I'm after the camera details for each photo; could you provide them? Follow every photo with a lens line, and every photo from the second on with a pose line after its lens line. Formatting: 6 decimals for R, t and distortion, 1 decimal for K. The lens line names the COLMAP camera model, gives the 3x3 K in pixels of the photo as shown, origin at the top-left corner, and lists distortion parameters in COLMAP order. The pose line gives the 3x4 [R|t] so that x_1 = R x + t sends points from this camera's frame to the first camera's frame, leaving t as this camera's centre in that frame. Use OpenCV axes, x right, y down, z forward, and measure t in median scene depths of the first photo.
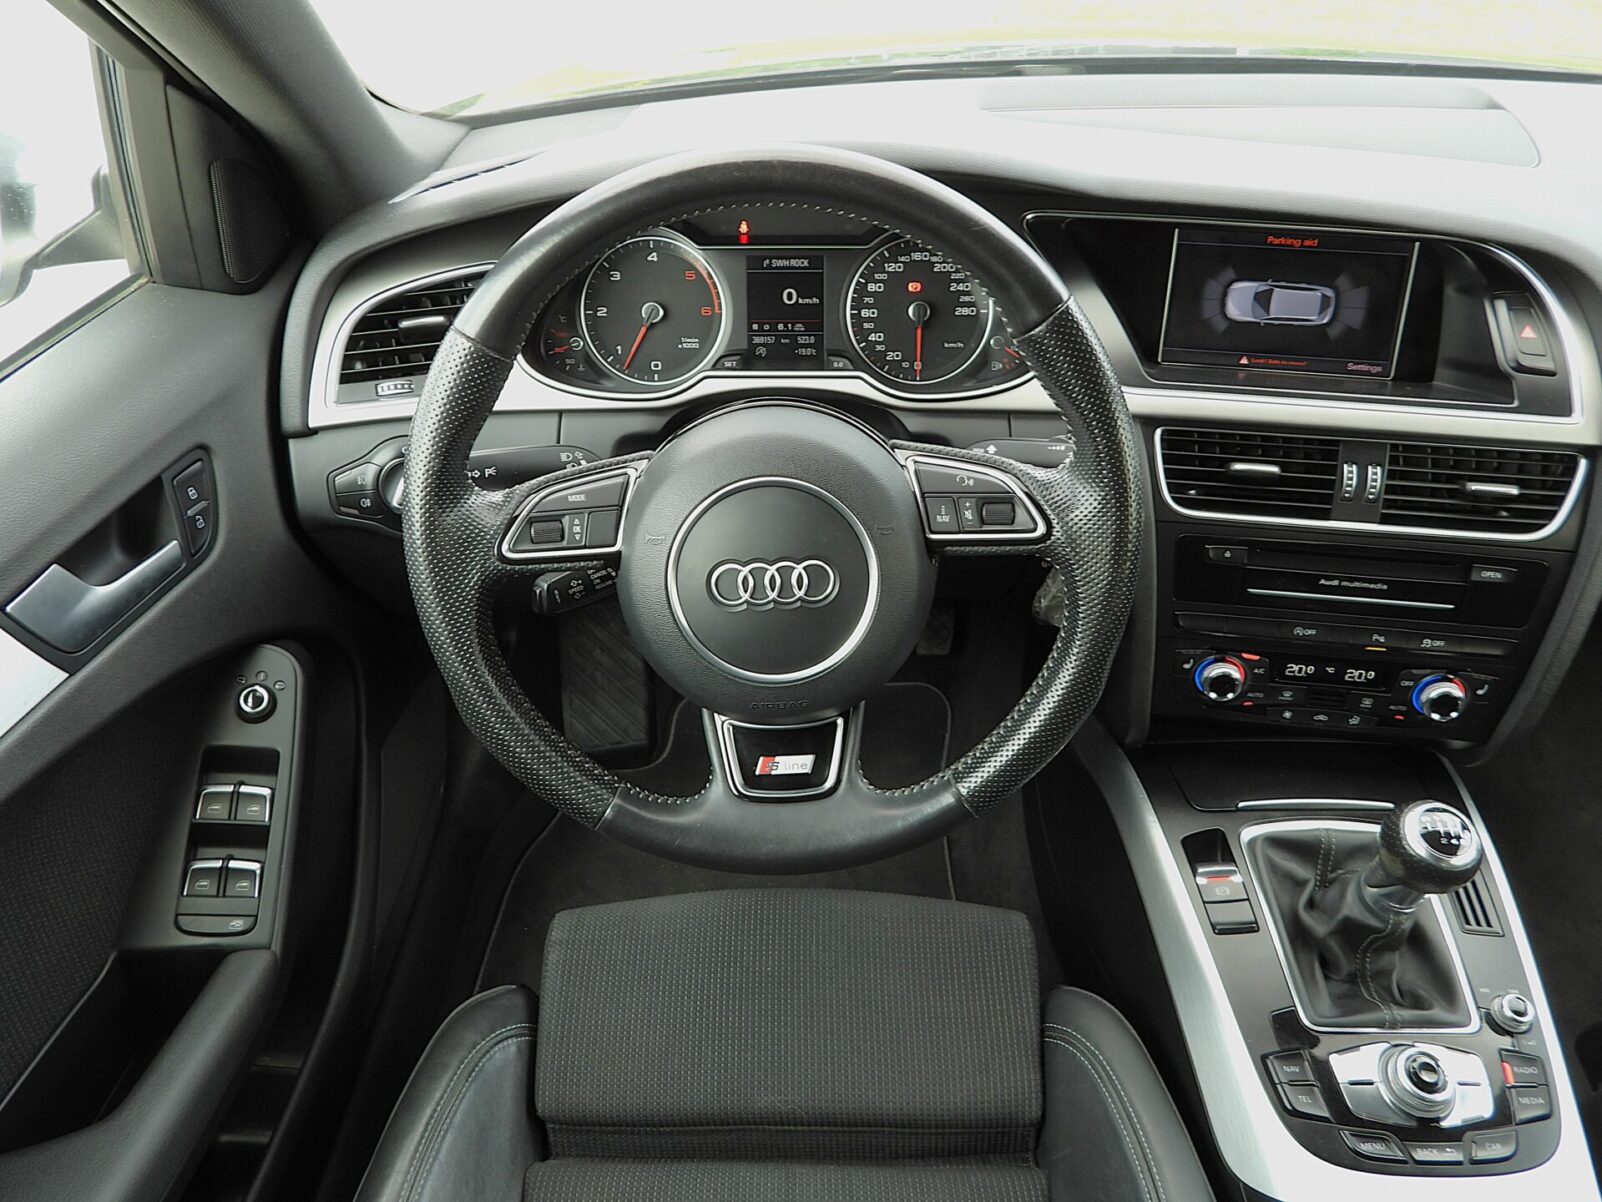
lens RADIAL K [[1148.8, 0, 801.0], [0, 1148.8, 601.0], [0, 0, 1]] dist [-0.005272, -0.001444]
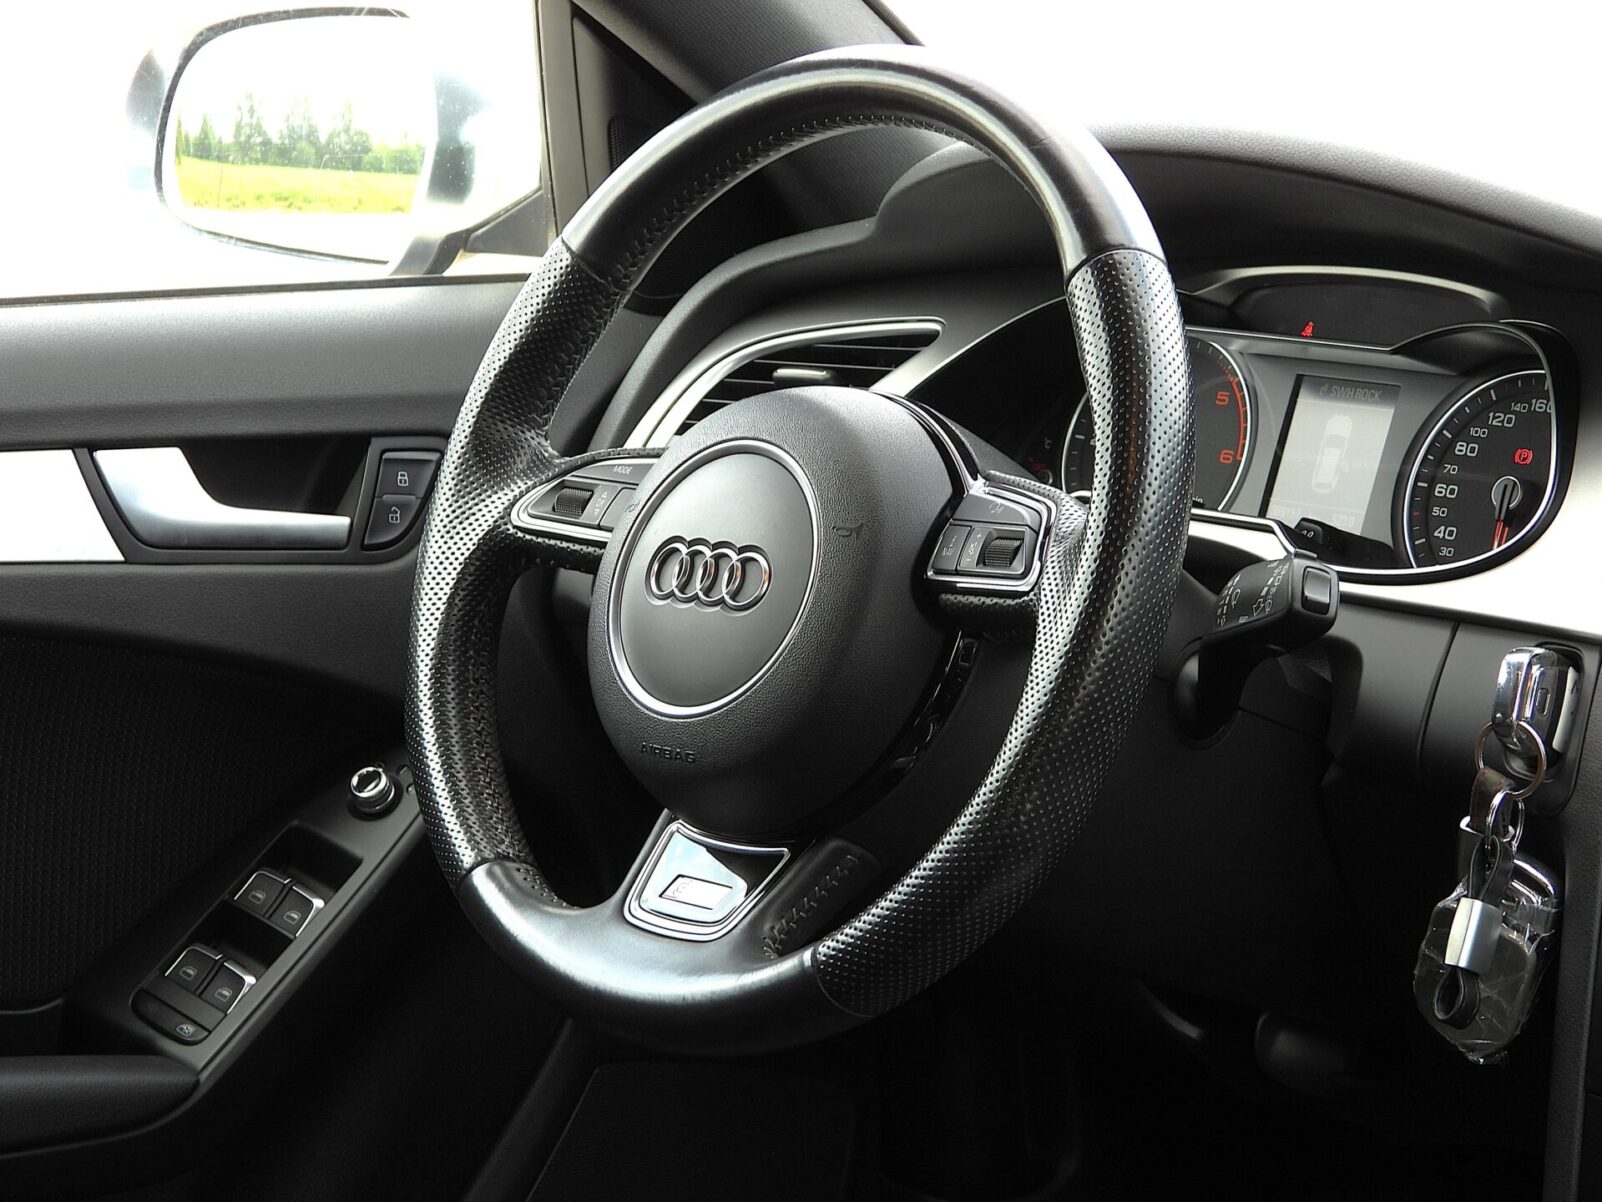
lens RADIAL K [[3626.1, 0, 800.5], [0, 3626.1, 534.1], [0, 0, 1]] dist [-0.048557, -0.128807]
pose [[0.675501, 0.130317, -0.725752, 1.247834], [-0.431726, 0.867809, -0.246008, 0.370454], [0.597755, 0.479505, 0.642467, -0.335650]]
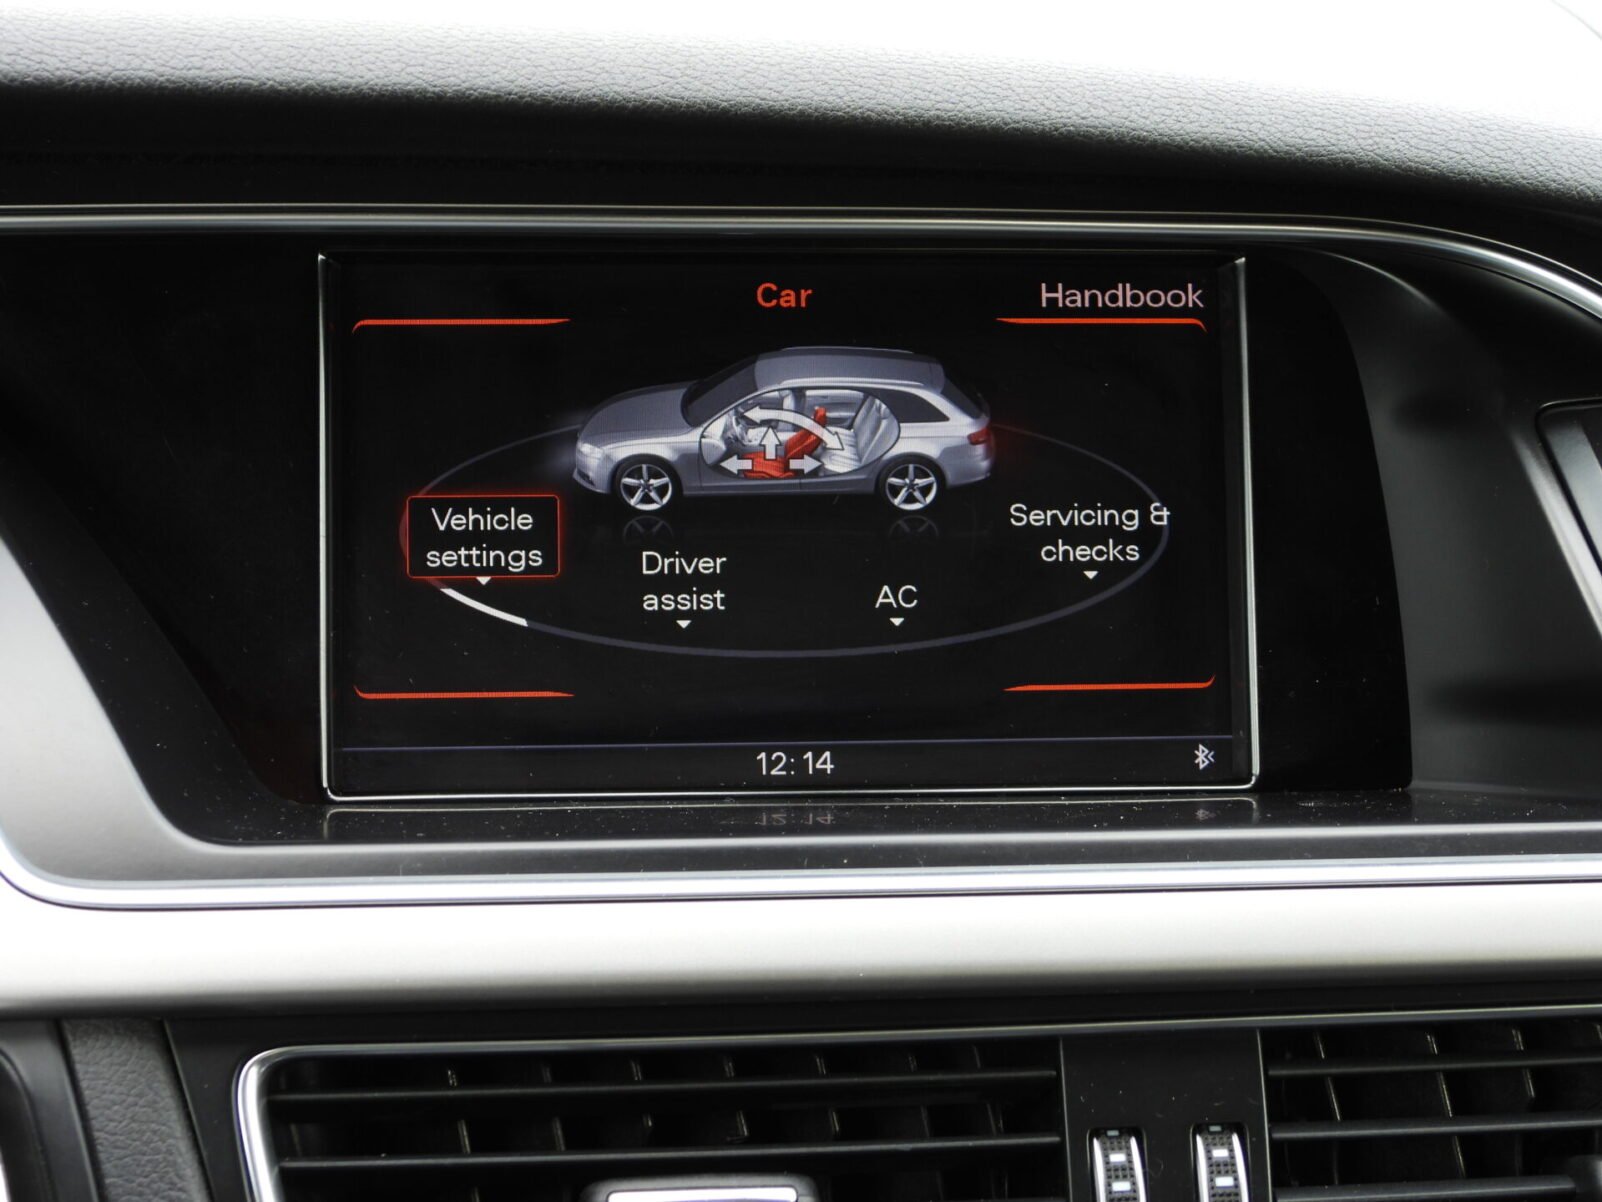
lens RADIAL K [[3017.4, 0, 801.0], [0, 3017.4, 601.0], [0, 0, 1]] dist [0.006200, 0.116177]
pose [[0.963465, -0.056253, 0.261861, 0.261773], [0.134548, 0.947029, -0.291603, -0.052869], [-0.231587, 0.316183, 0.919998, 0.422855]]
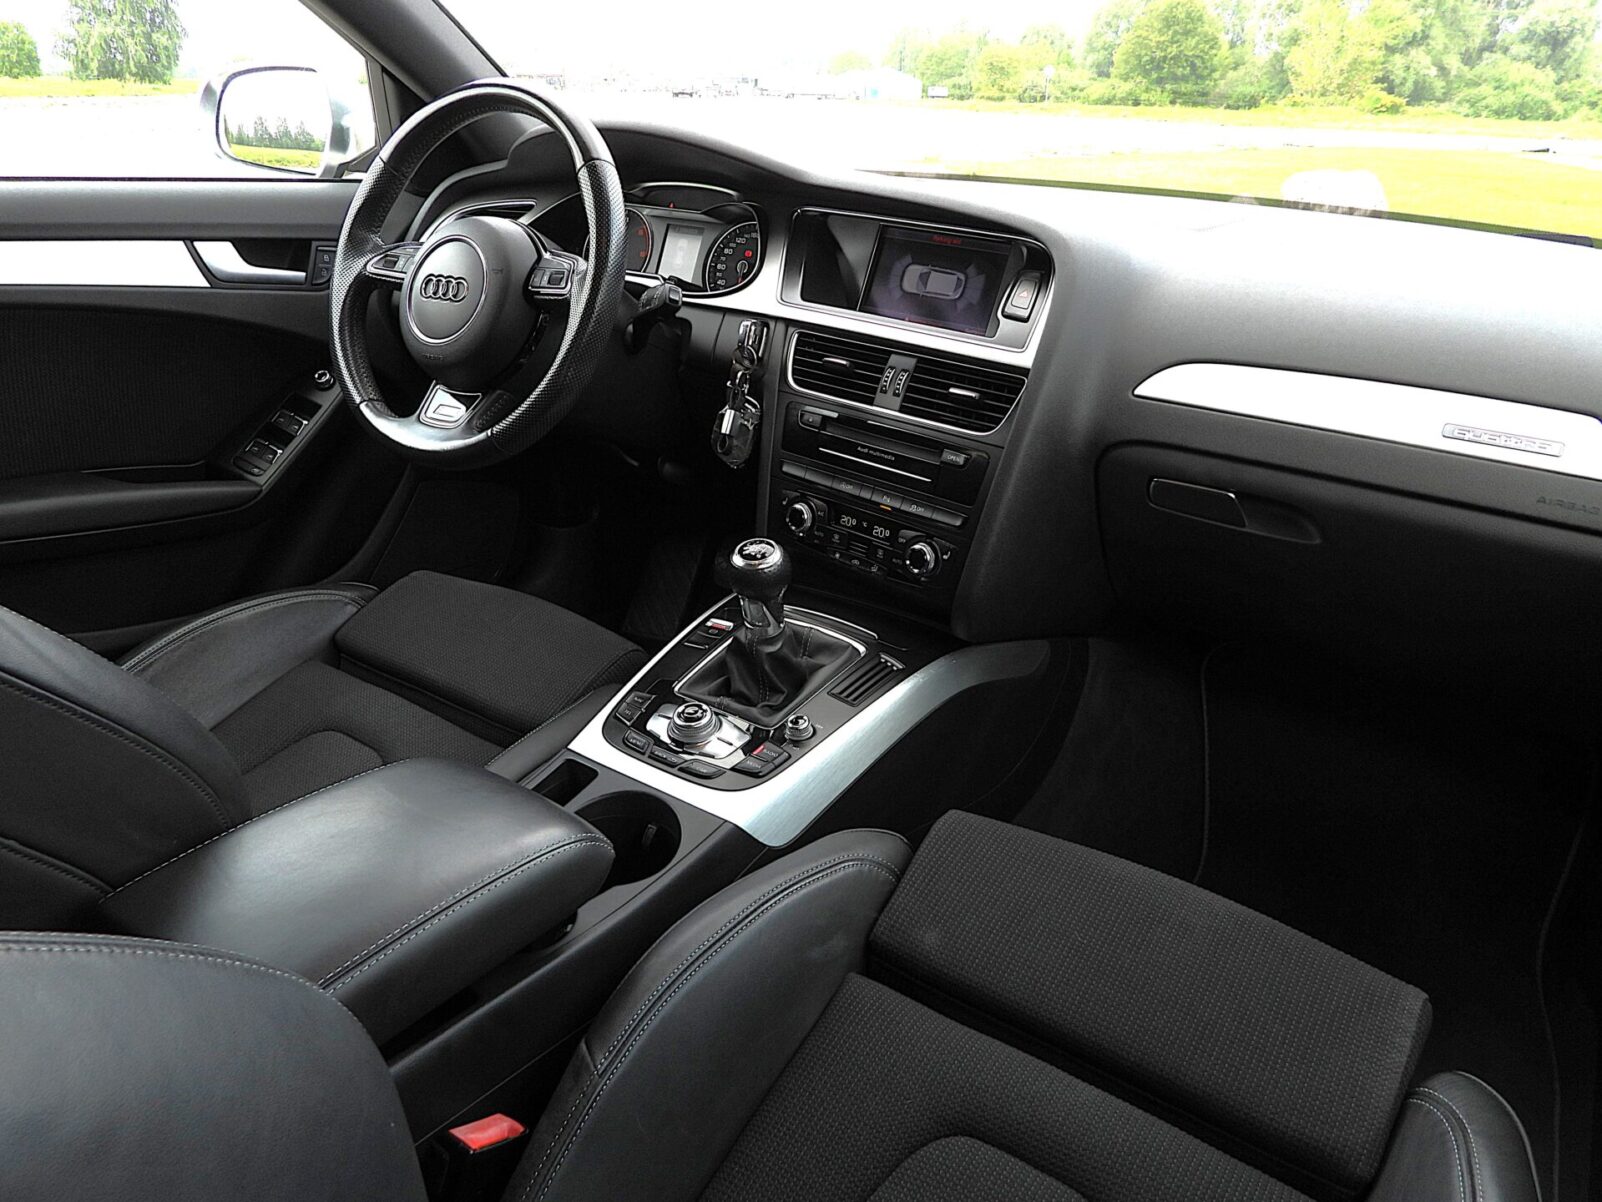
lens RADIAL K [[1148.8, 0, 801.0], [0, 1148.8, 601.0], [0, 0, 1]] dist [-0.005272, -0.001444]
pose [[0.827807, 0.258824, -0.497741, 1.154200], [-0.367750, 0.920360, -0.133031, 0.369093], [0.423669, 0.293168, 0.857063, -0.169023]]
